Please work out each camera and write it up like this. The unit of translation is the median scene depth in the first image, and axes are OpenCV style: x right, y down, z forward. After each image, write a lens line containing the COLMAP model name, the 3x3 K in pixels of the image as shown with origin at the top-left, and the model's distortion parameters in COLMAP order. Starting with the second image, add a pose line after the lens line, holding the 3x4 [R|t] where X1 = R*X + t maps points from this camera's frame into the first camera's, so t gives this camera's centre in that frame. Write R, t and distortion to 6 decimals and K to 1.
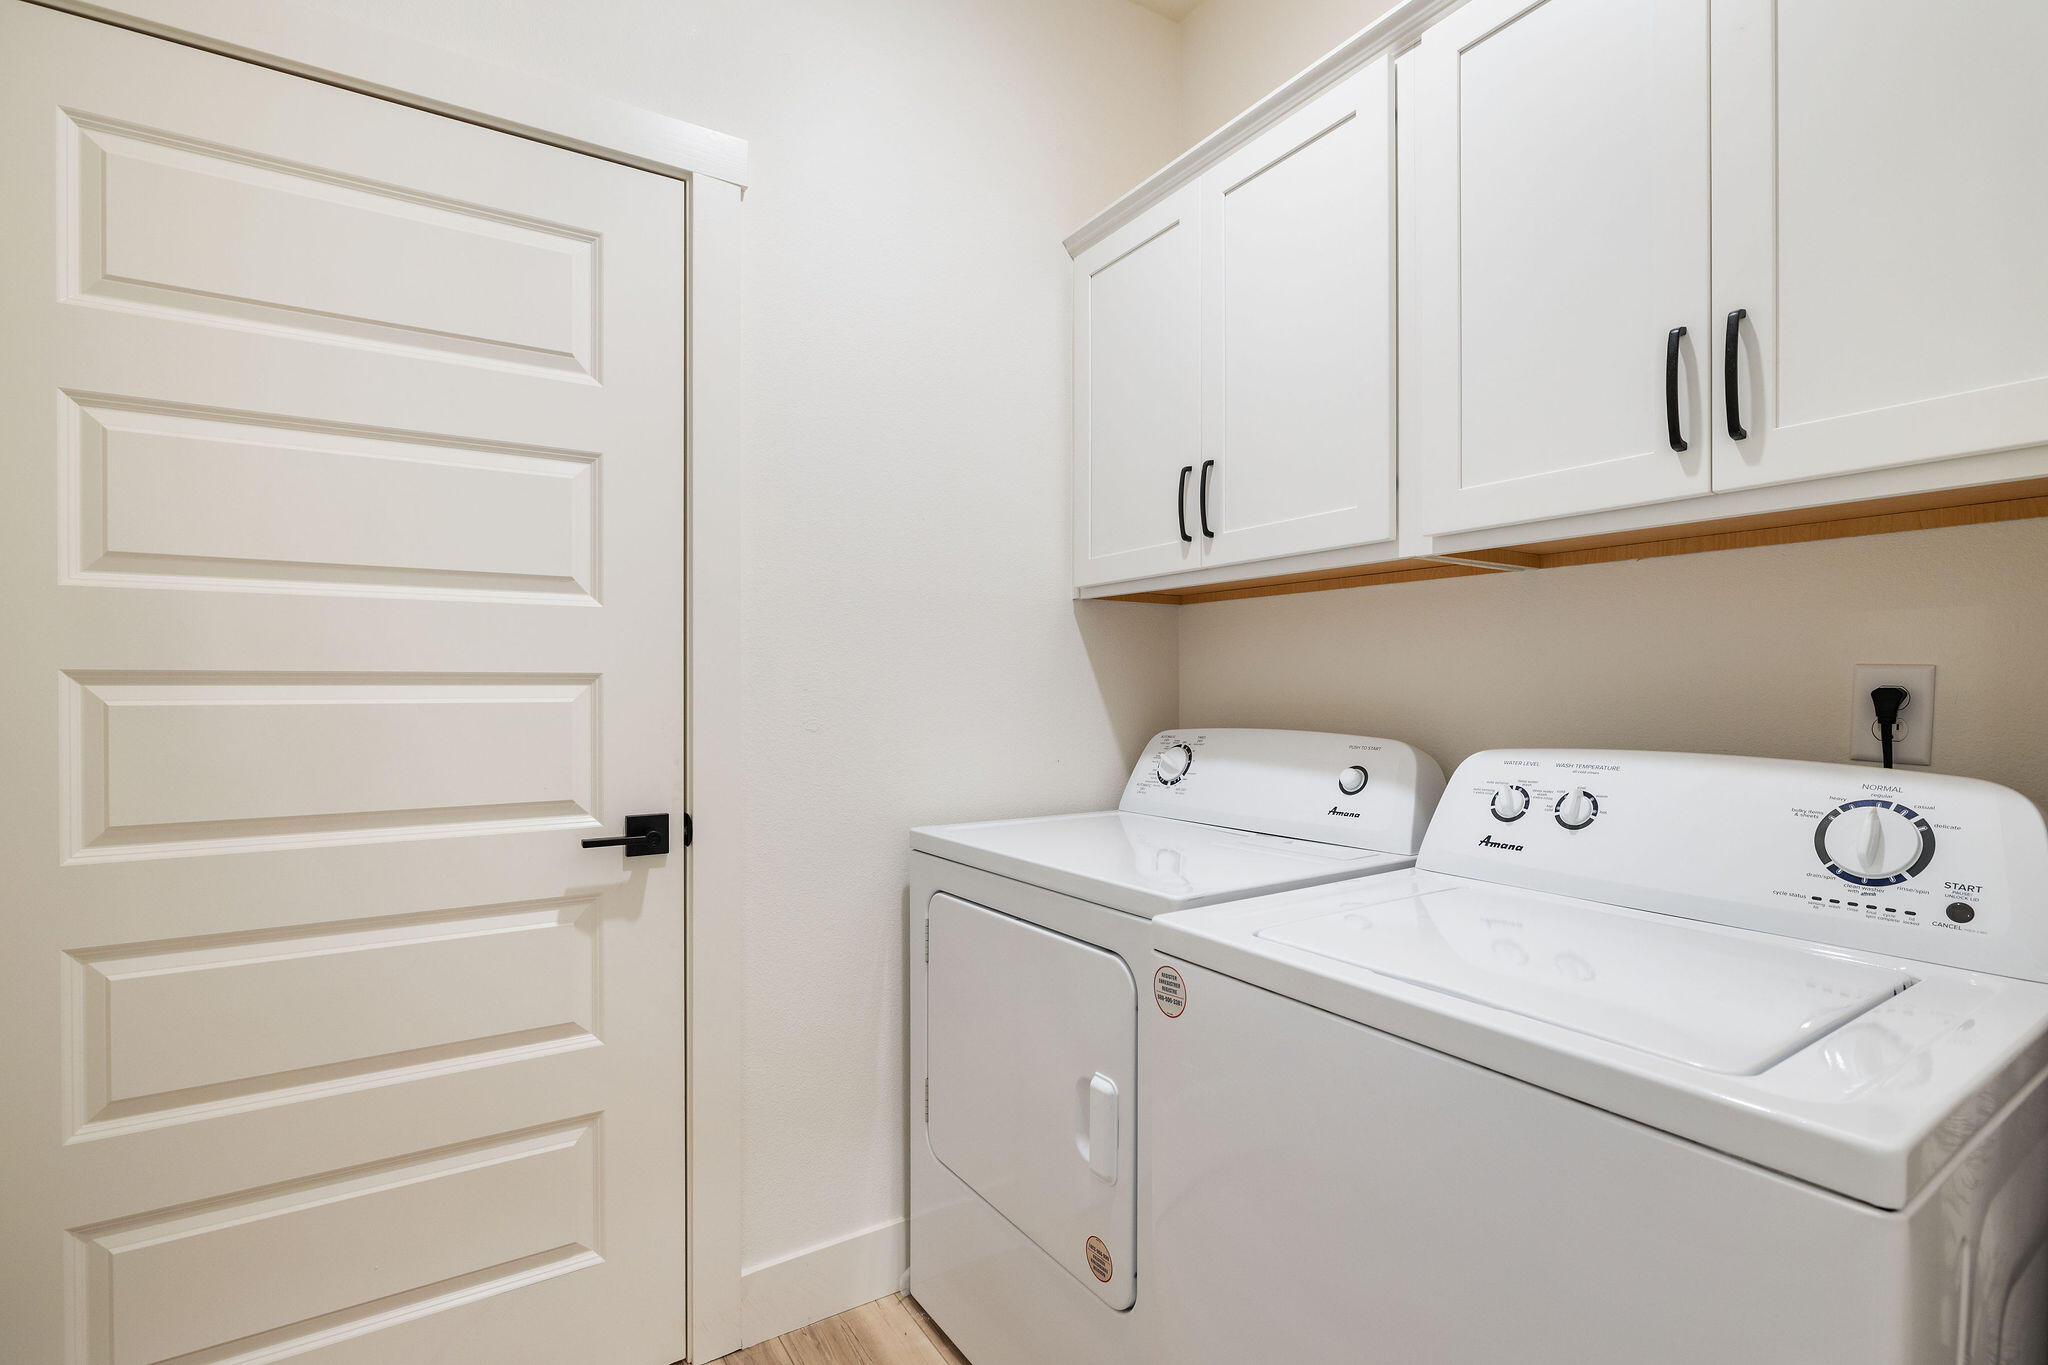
lens RADIAL K [[961.5, 0, 1033.0], [0, 961.5, 682.7], [0, 0, 1]] dist [0.013354, -0.000209]
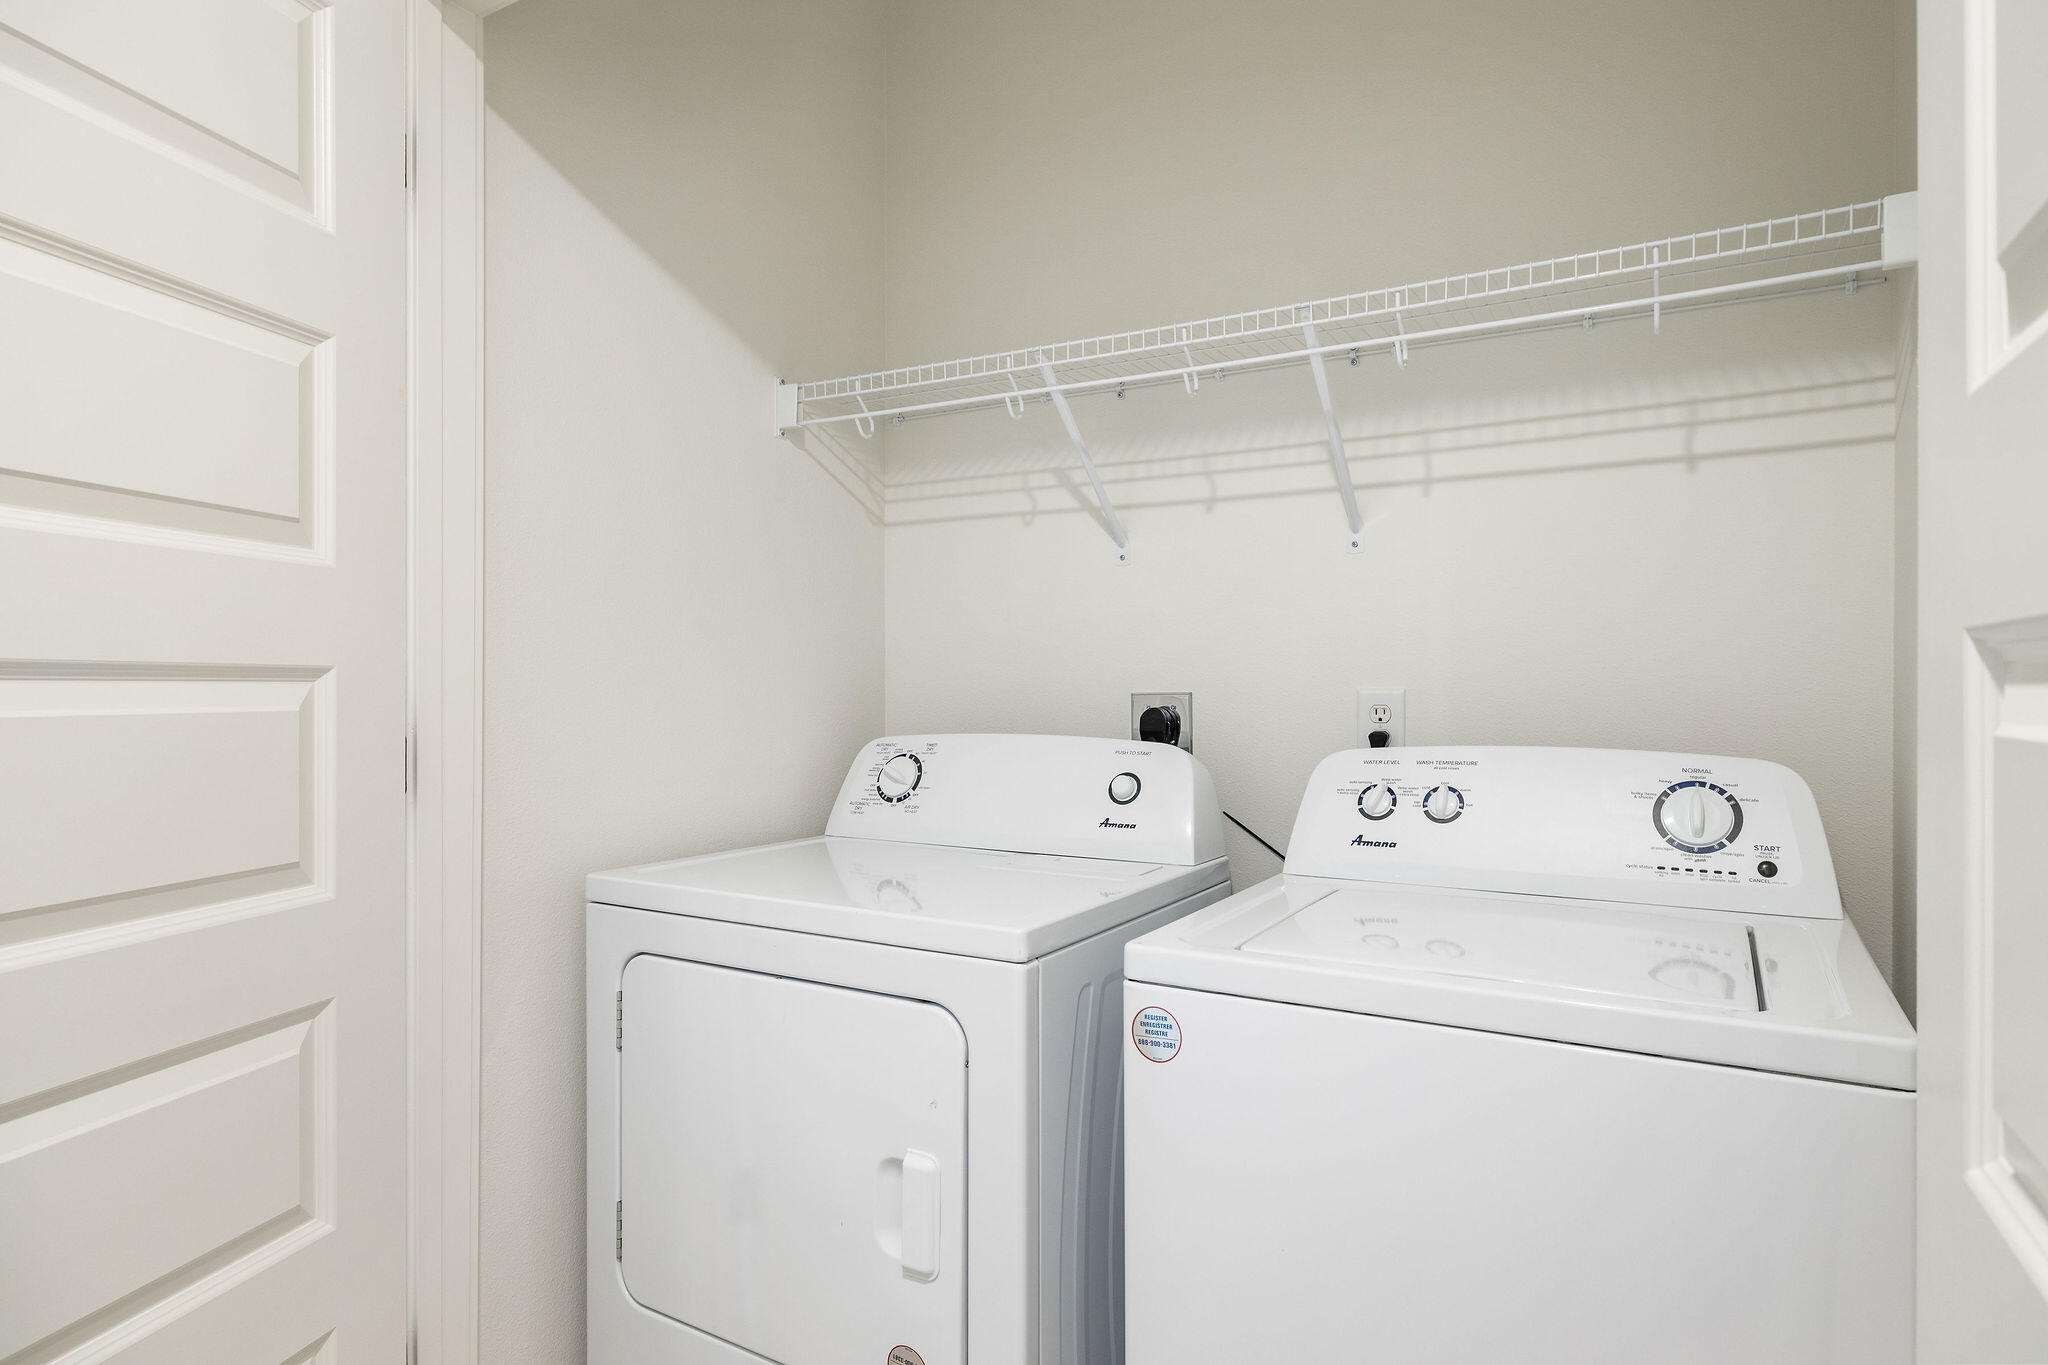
lens RADIAL K [[1113.3, 0, 1026.6], [0, 1113.3, 670.9], [0, 0, 1]] dist [-0.030677, 0.002110]
pose [[0.890465, 0.006131, 0.455011, -0.426336], [-0.001570, 0.999945, -0.010401, 0.000941], [-0.455050, 0.008547, 0.890425, 0.153387]]
